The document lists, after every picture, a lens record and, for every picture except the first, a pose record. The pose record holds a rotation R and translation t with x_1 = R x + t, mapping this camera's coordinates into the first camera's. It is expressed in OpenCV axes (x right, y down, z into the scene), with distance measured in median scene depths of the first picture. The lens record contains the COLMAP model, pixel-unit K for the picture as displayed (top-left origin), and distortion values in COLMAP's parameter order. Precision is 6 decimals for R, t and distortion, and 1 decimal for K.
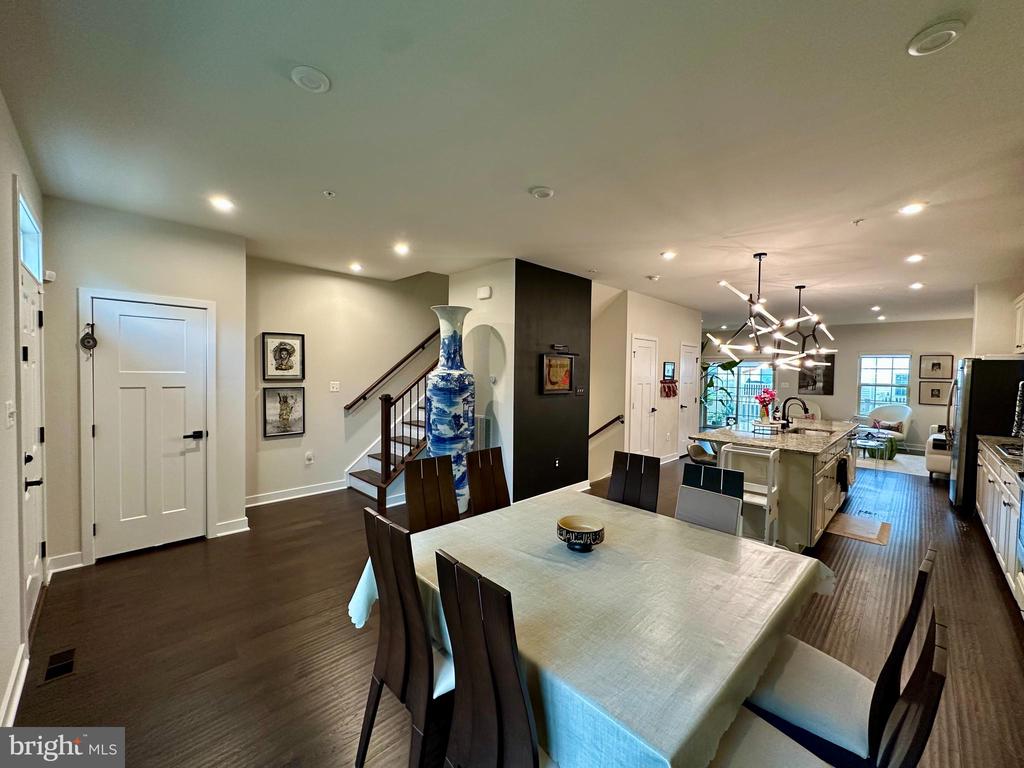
lens RADIAL K [[407.2, 0, 511.6], [0, 407.2, 382.3], [0, 0, 1]] dist [-0.004576, 0.000242]
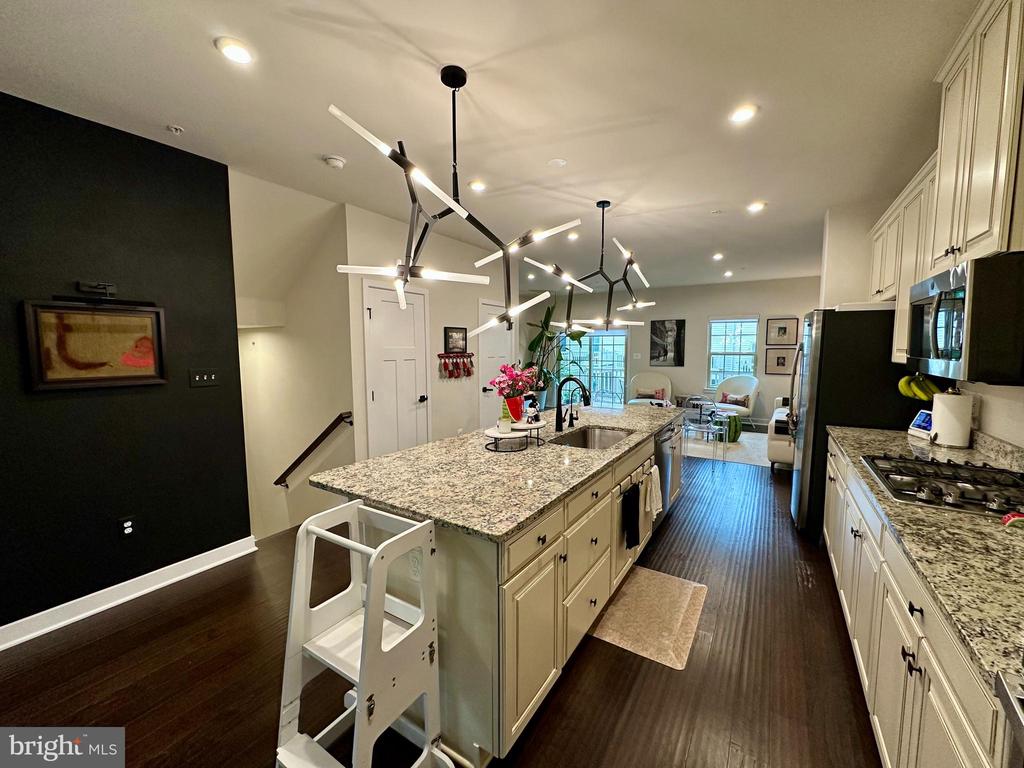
lens RADIAL K [[407.2, 0, 511.6], [0, 407.2, 382.3], [0, 0, 1]] dist [-0.004576, 0.000242]
pose [[0.976204, -0.037984, 0.213504, 0.348640], [0.025426, 0.997798, 0.061262, 0.003814], [-0.215361, -0.054376, 0.975020, 0.321208]]
